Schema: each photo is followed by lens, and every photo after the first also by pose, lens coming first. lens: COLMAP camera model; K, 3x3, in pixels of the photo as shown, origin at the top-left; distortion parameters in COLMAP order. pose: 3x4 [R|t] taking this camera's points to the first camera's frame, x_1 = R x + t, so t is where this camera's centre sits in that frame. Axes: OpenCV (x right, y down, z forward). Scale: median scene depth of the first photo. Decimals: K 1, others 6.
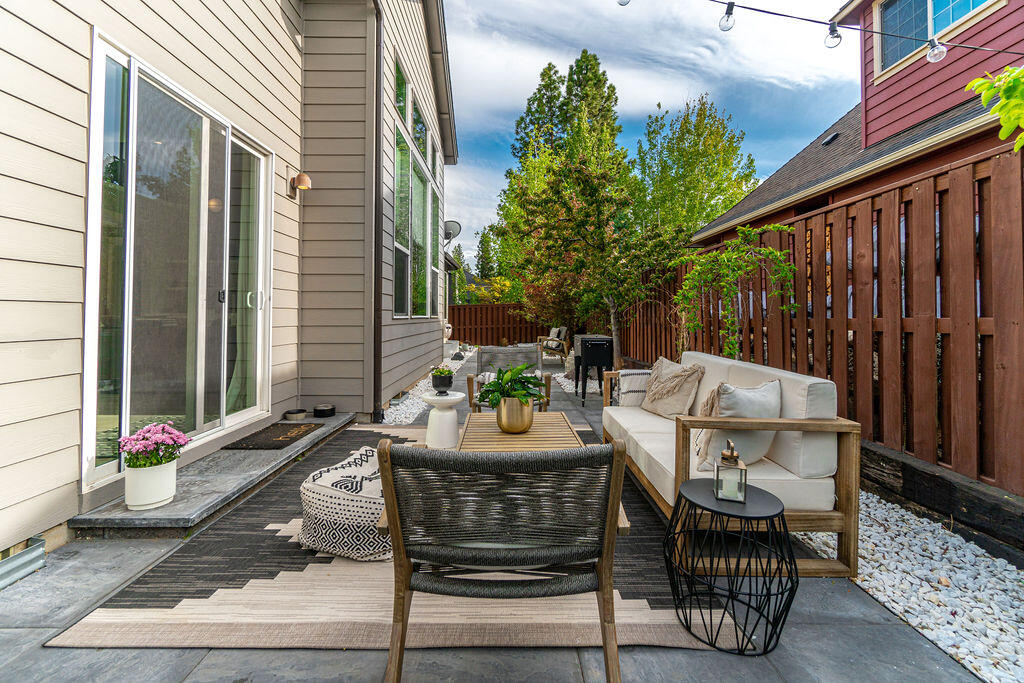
lens RADIAL K [[443.9, 0, 495.6], [0, 443.9, 307.1], [0, 0, 1]] dist [-0.001792, 0.000593]
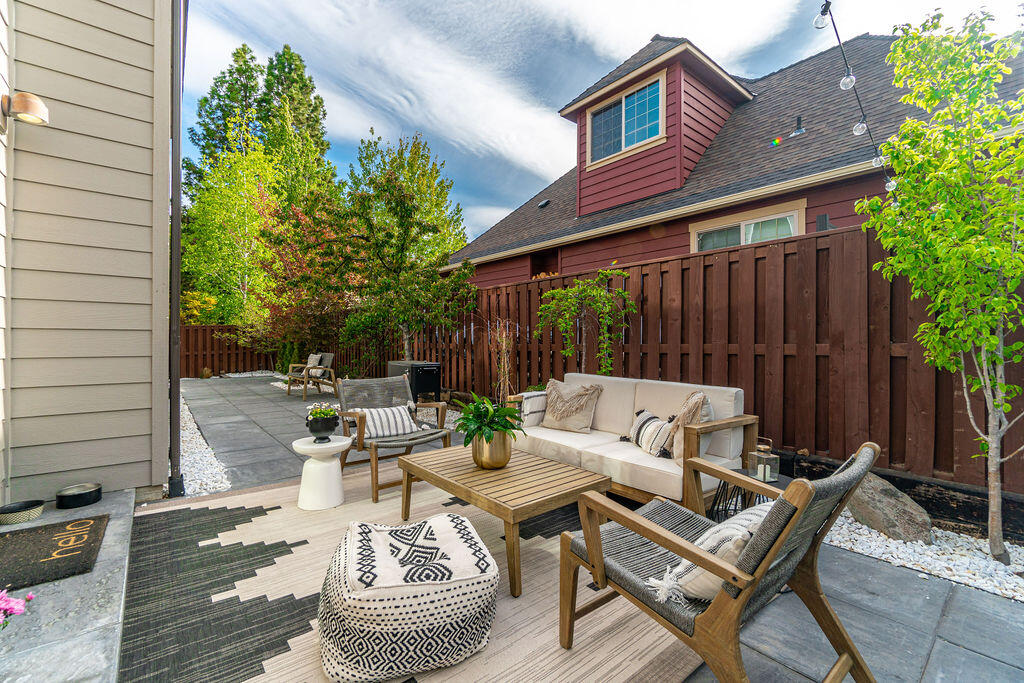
lens RADIAL K [[443.9, 0, 491.5], [0, 443.9, 342.8], [0, 0, 1]] dist [-0.001792, 0.000593]
pose [[0.779345, 0.000062, 0.626595, -0.143183], [-0.015563, 0.999693, 0.019258, 0.000697], [-0.626402, -0.024760, 0.779107, 0.074497]]
